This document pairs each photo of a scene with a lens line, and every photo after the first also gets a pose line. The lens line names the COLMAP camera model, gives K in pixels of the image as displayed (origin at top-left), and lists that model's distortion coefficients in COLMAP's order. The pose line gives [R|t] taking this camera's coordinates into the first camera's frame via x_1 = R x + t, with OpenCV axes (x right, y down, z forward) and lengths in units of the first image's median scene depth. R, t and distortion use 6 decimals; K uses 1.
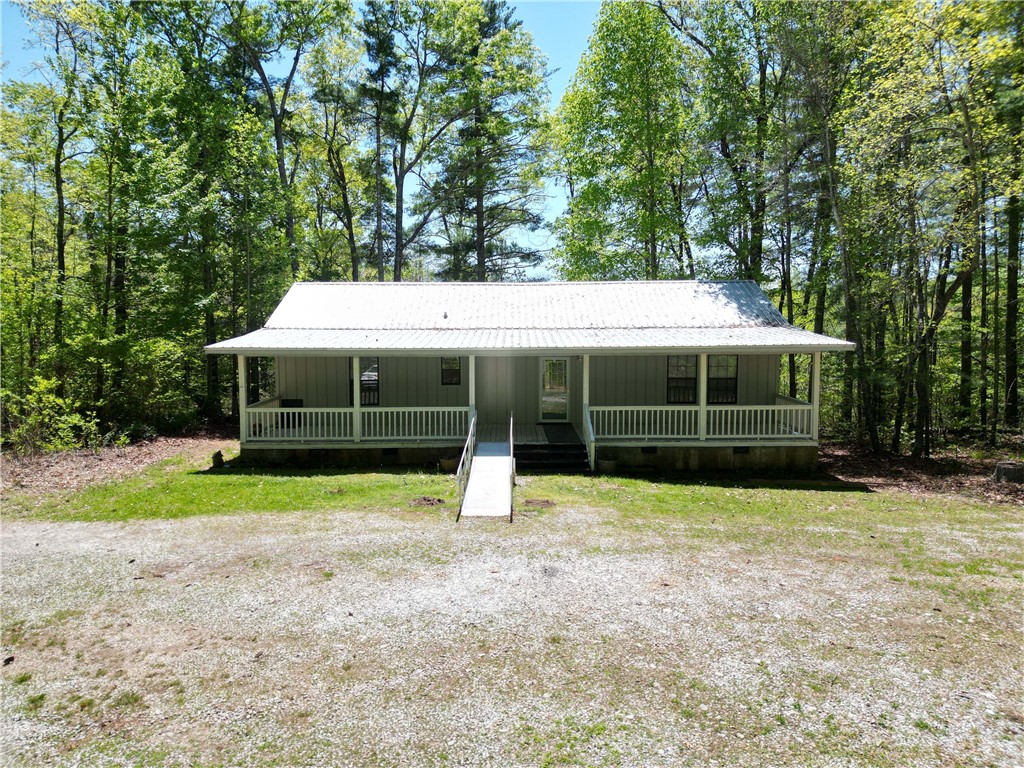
lens RADIAL K [[716.8, 0, 512.9], [0, 716.8, 382.6], [0, 0, 1]] dist [0.055263, -0.040477]
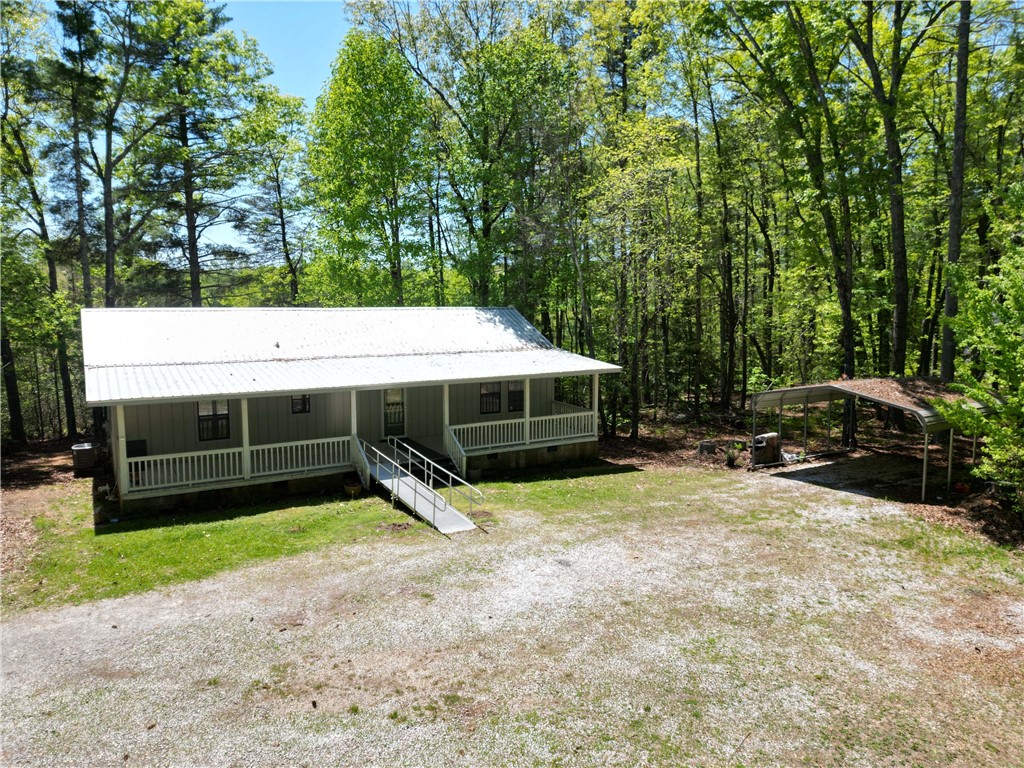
lens RADIAL K [[716.8, 0, 512.9], [0, 716.8, 382.6], [0, 0, 1]] dist [0.055263, -0.040477]
pose [[0.865753, -0.056040, 0.497324, -0.739091], [0.036893, 0.998154, 0.048251, -0.176665], [-0.499110, -0.023426, 0.866222, -0.204833]]
